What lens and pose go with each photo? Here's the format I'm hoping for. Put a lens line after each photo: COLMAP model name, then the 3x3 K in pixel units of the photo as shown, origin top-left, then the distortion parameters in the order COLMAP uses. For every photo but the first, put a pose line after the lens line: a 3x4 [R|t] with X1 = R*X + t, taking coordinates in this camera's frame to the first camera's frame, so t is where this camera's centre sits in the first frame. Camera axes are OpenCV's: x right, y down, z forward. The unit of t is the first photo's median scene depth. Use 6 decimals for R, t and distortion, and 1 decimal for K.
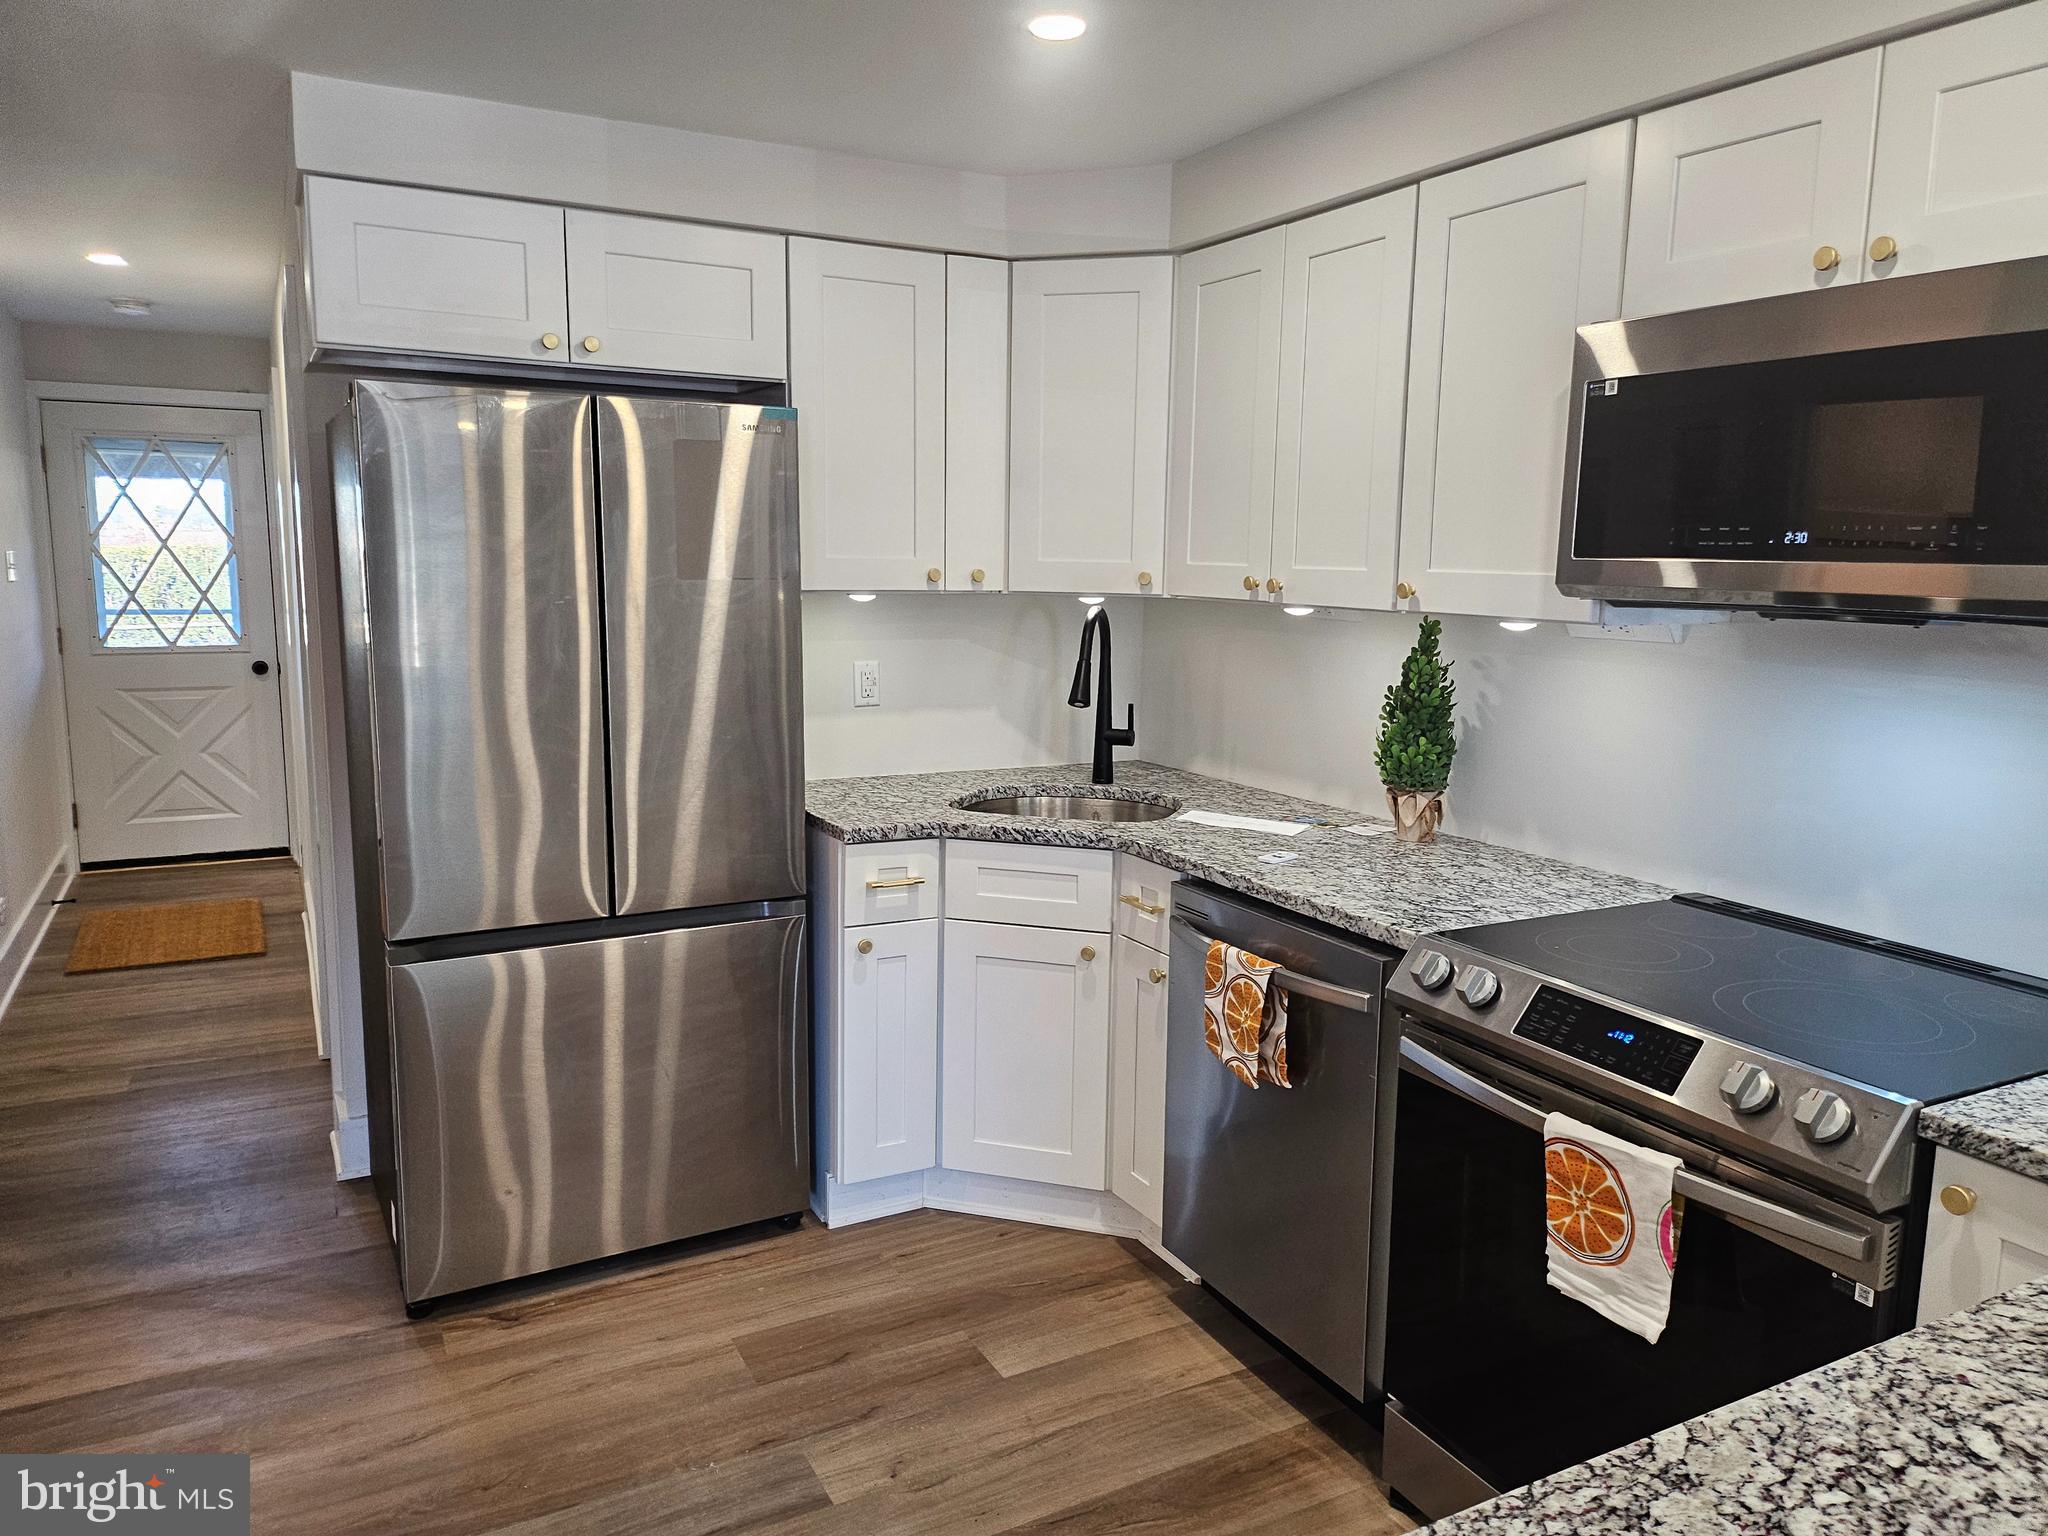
lens RADIAL K [[1430.2, 0, 1040.9], [0, 1430.2, 770.8], [0, 0, 1]] dist [0.073428, -0.078941]
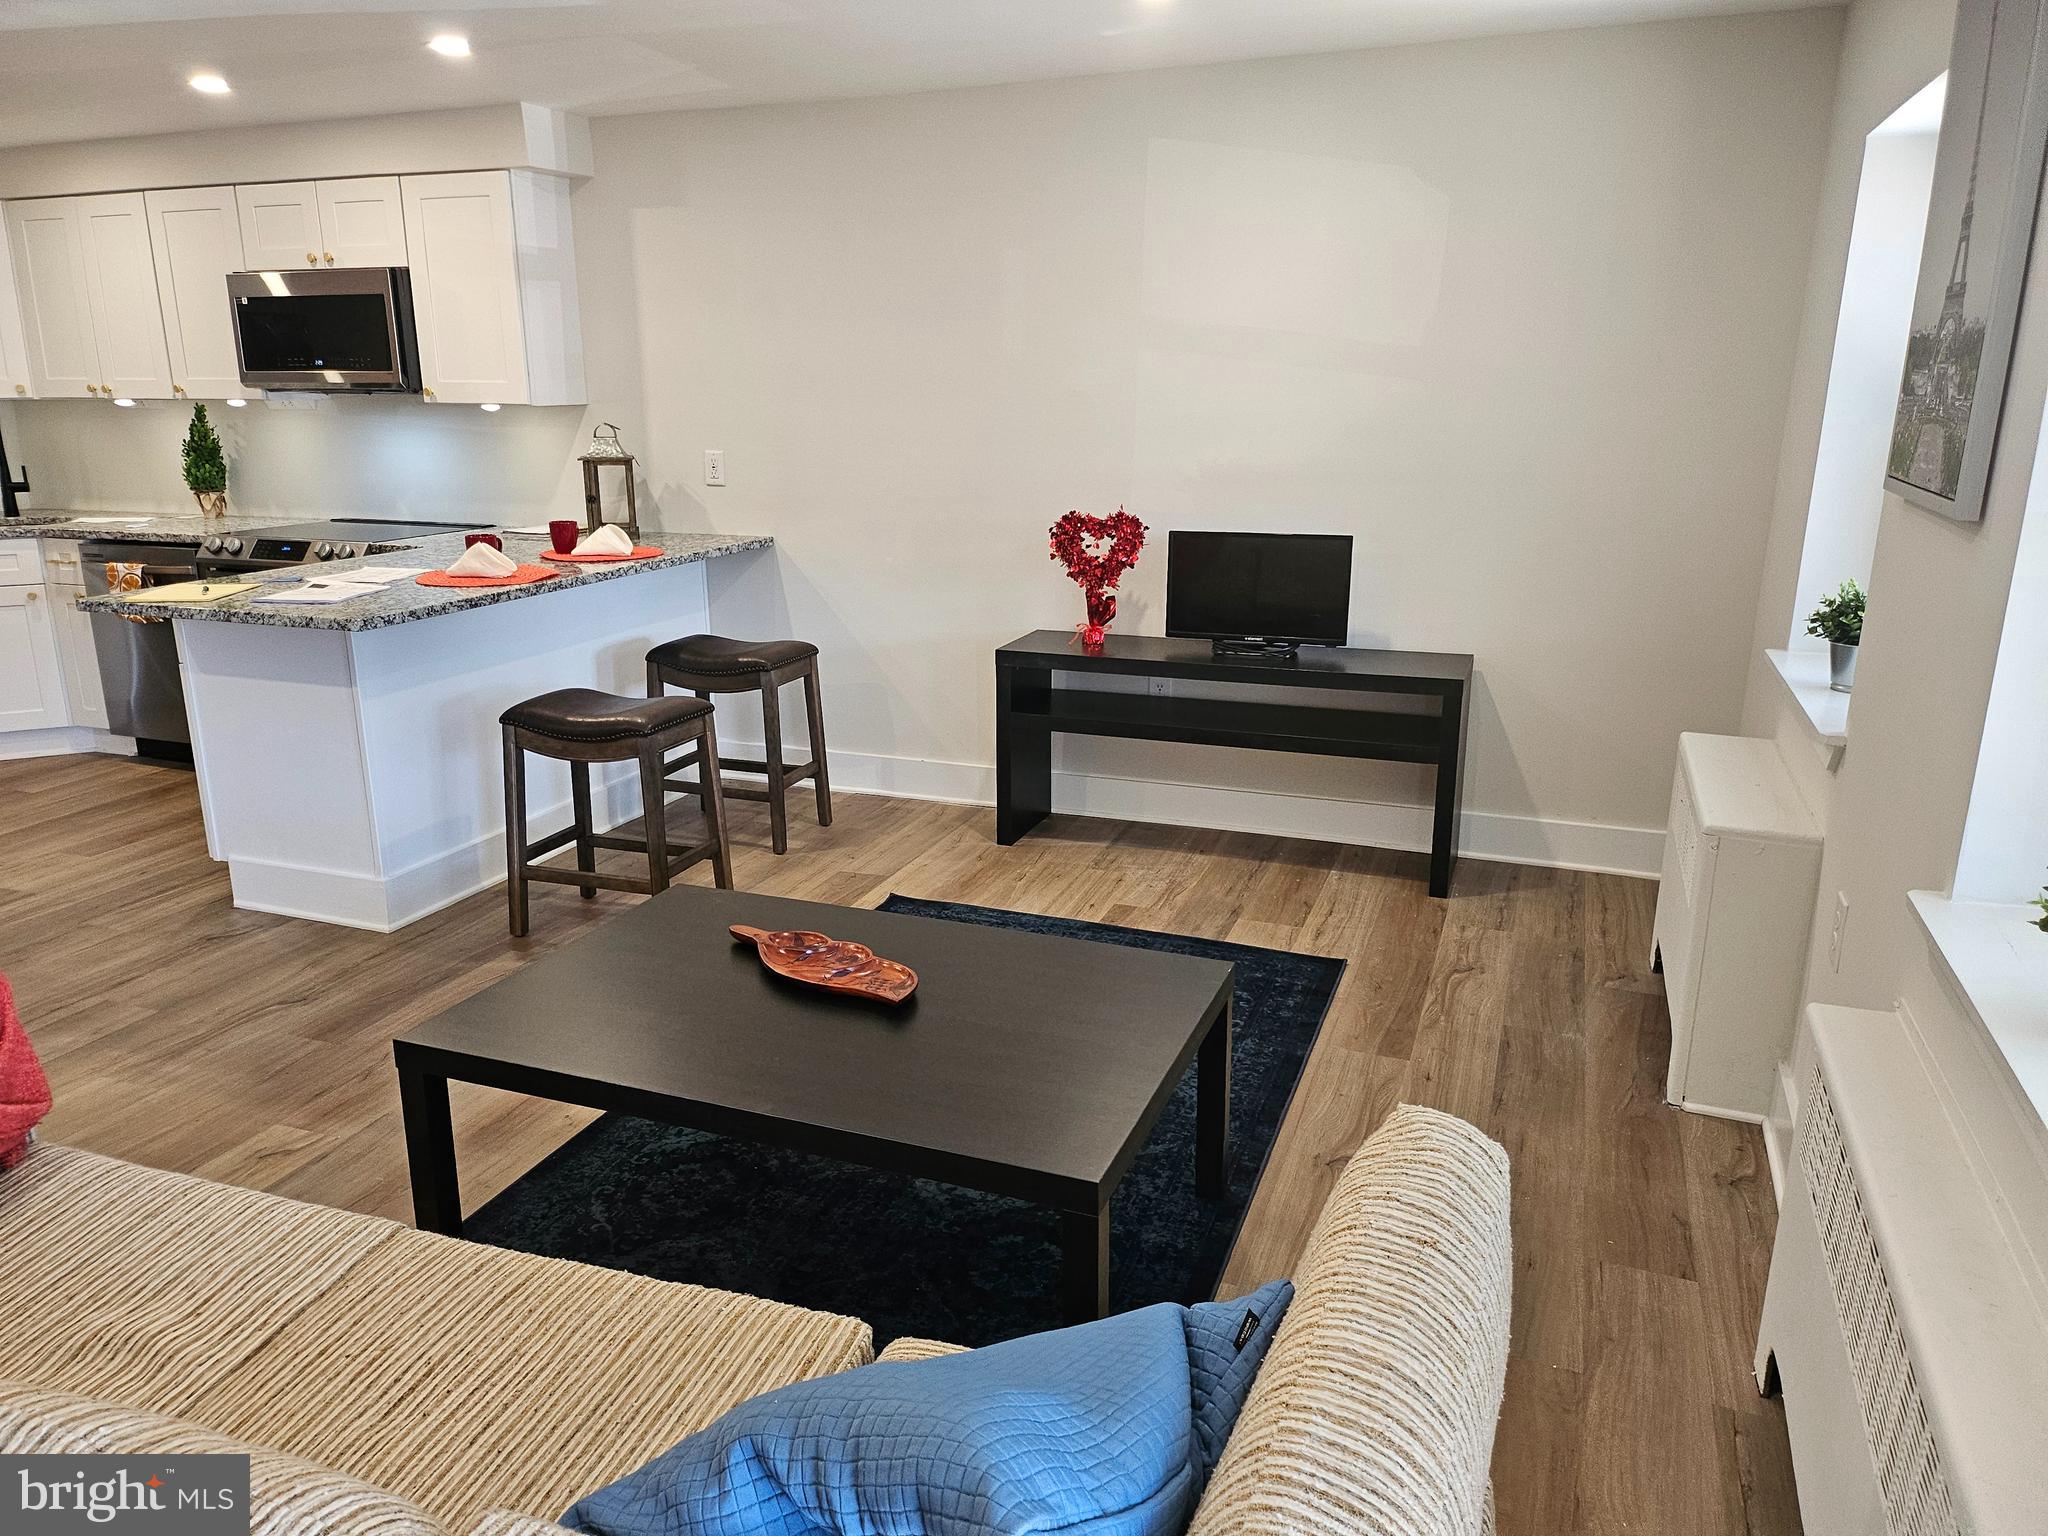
lens RADIAL K [[1430.2, 0, 999.8], [0, 1430.2, 760.8], [0, 0, 1]] dist [0.073428, -0.078941]
pose [[0.765977, -0.185755, 0.615447, -0.215286], [0.115264, 0.981514, 0.152786, 0.203609], [-0.632451, -0.046091, 0.773228, -1.305810]]
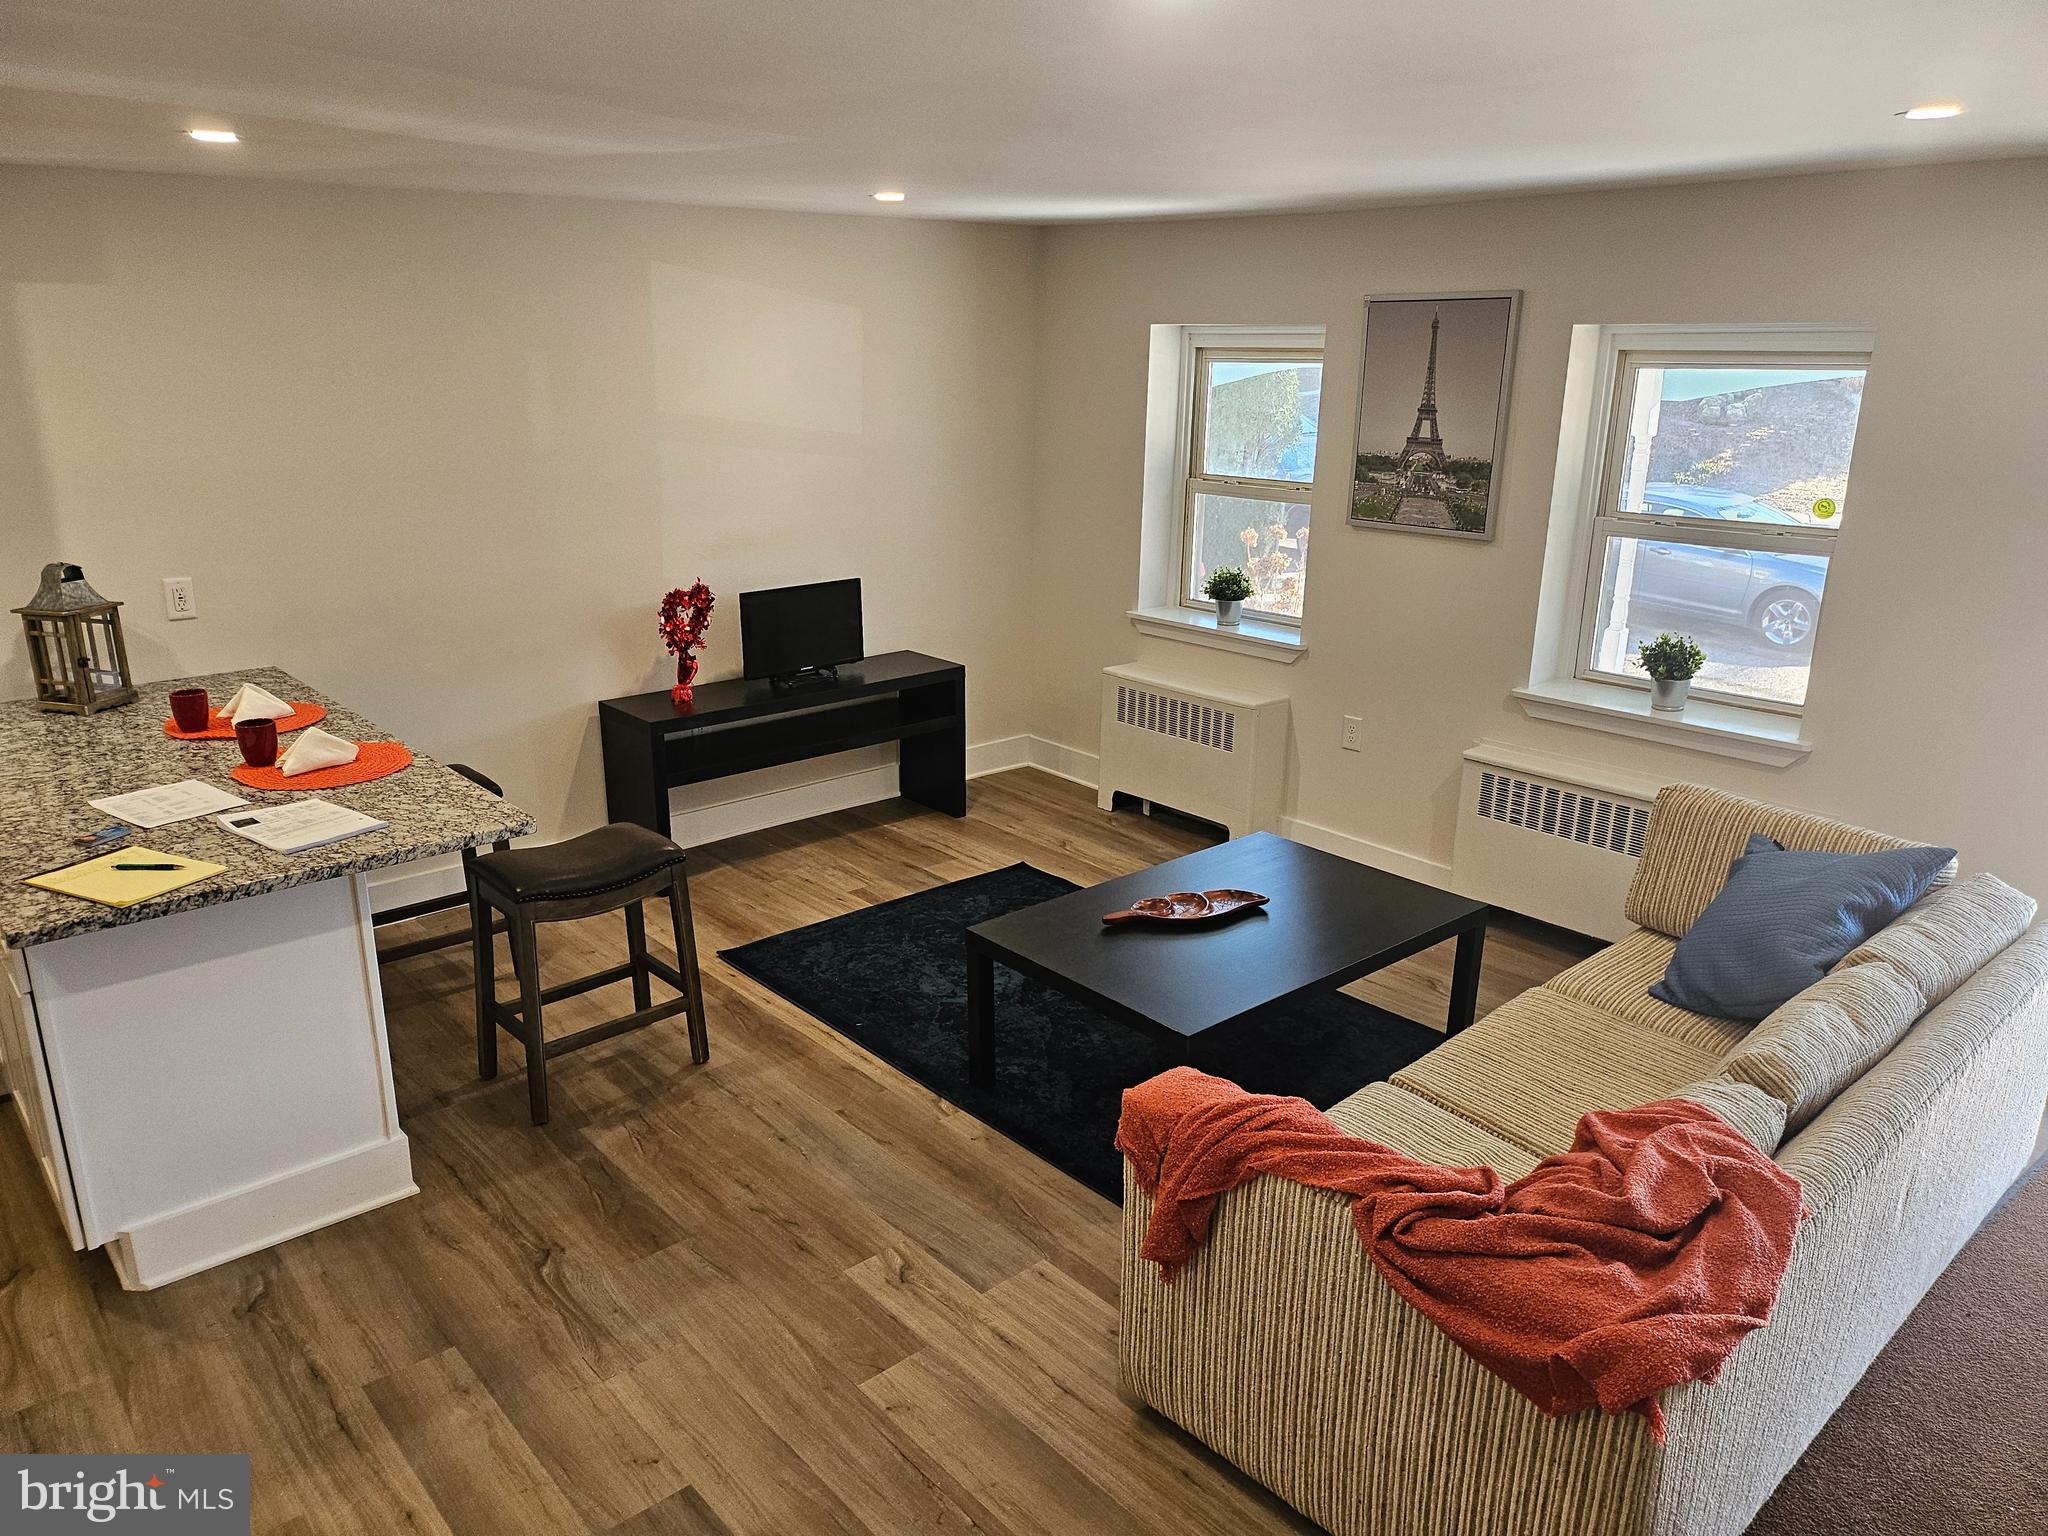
lens RADIAL K [[1430.2, 0, 998.8], [0, 1430.2, 778.6], [0, 0, 1]] dist [0.073428, -0.078941]
pose [[-0.211523, -0.303779, 0.928965, -0.934196], [0.143148, 0.930593, 0.336906, -0.133236], [-0.966833, 0.204243, -0.153356, -0.215078]]
